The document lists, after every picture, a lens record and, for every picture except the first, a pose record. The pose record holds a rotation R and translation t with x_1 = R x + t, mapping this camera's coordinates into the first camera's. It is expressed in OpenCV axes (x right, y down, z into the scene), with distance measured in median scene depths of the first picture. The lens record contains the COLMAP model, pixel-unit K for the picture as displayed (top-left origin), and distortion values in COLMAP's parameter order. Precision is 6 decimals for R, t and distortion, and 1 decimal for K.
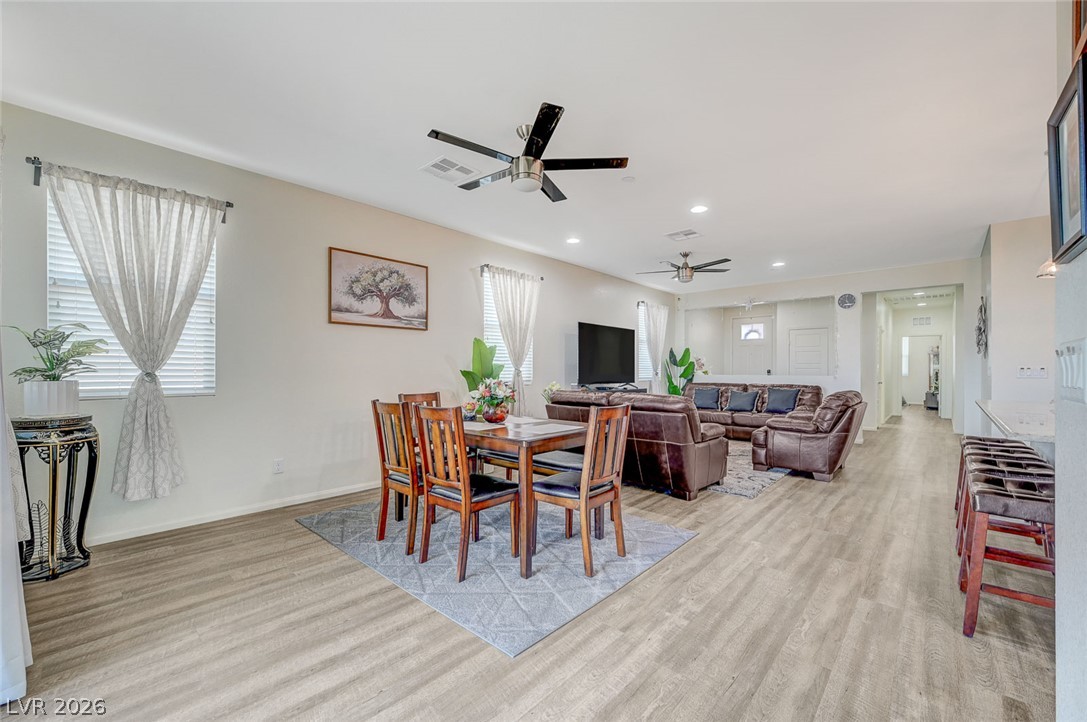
lens RADIAL K [[433.6, 0, 535.7], [0, 433.6, 367.8], [0, 0, 1]] dist [0.001289, -0.000822]
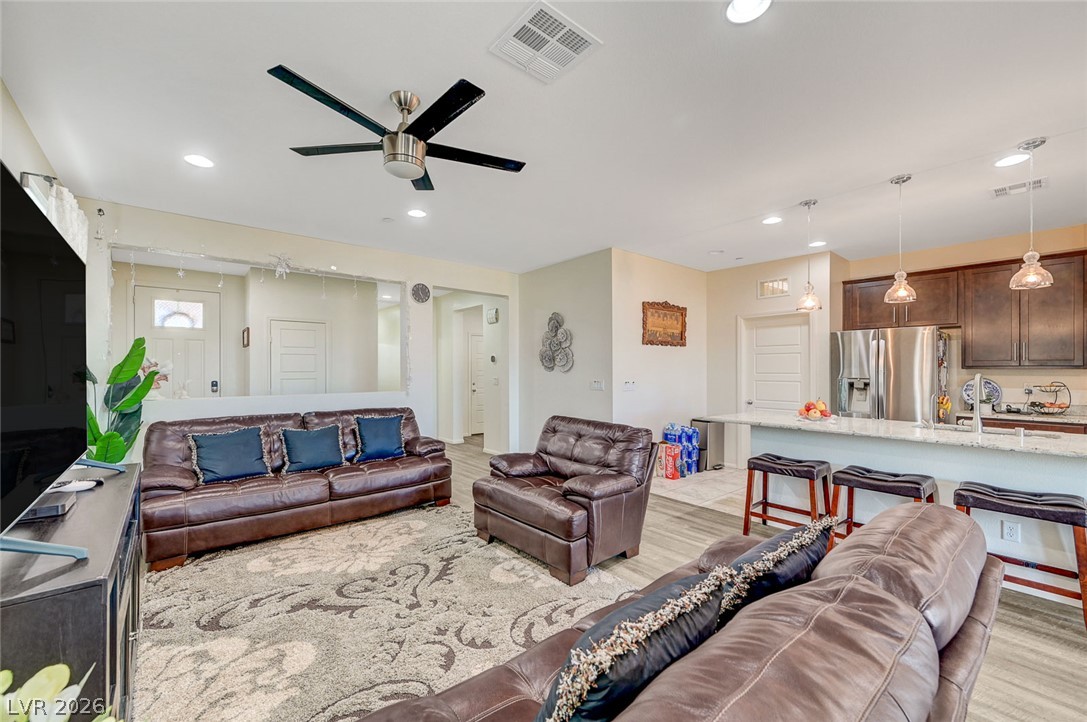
lens RADIAL K [[433.6, 0, 538.3], [0, 433.6, 368.6], [0, 0, 1]] dist [0.001289, -0.000822]
pose [[0.109417, -0.000707, 0.993996, -0.023209], [-0.005017, 0.999987, 0.001264, -0.023340], [-0.993983, -0.005126, 0.109412, 0.718575]]
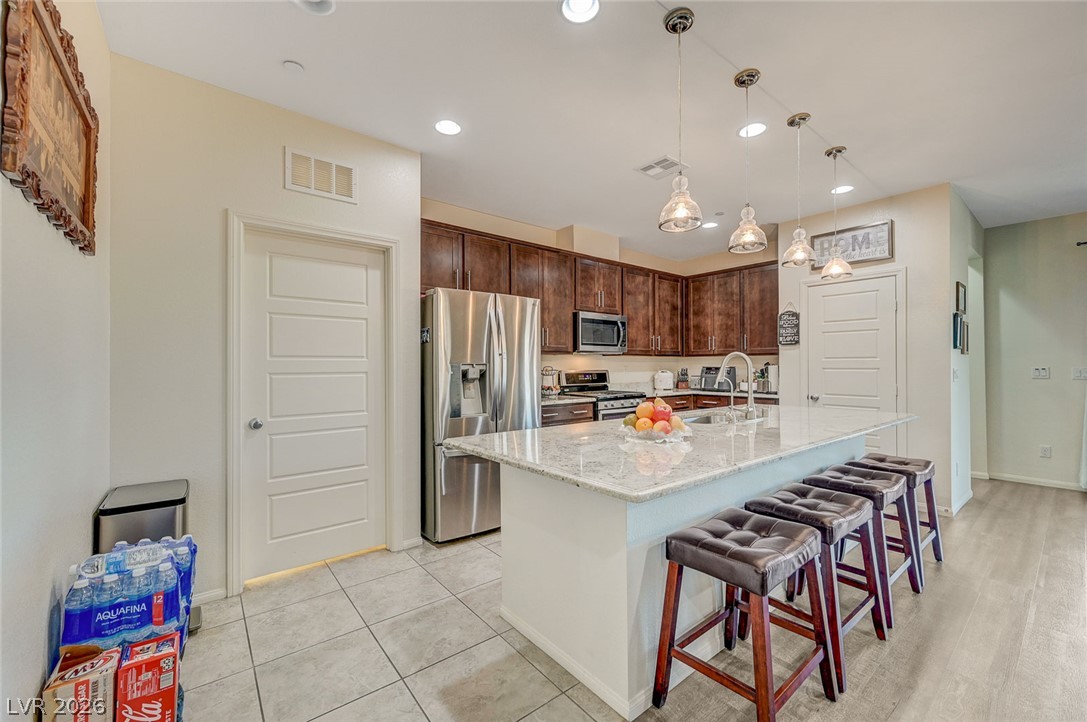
lens RADIAL K [[433.6, 0, 540.8], [0, 433.6, 360.4], [0, 0, 1]] dist [0.001289, -0.000822]
pose [[-0.992103, -0.000988, 0.125424, 0.577098], [-0.002898, 0.999883, -0.015047, -0.007006], [-0.125395, -0.015291, -0.991989, 0.729259]]
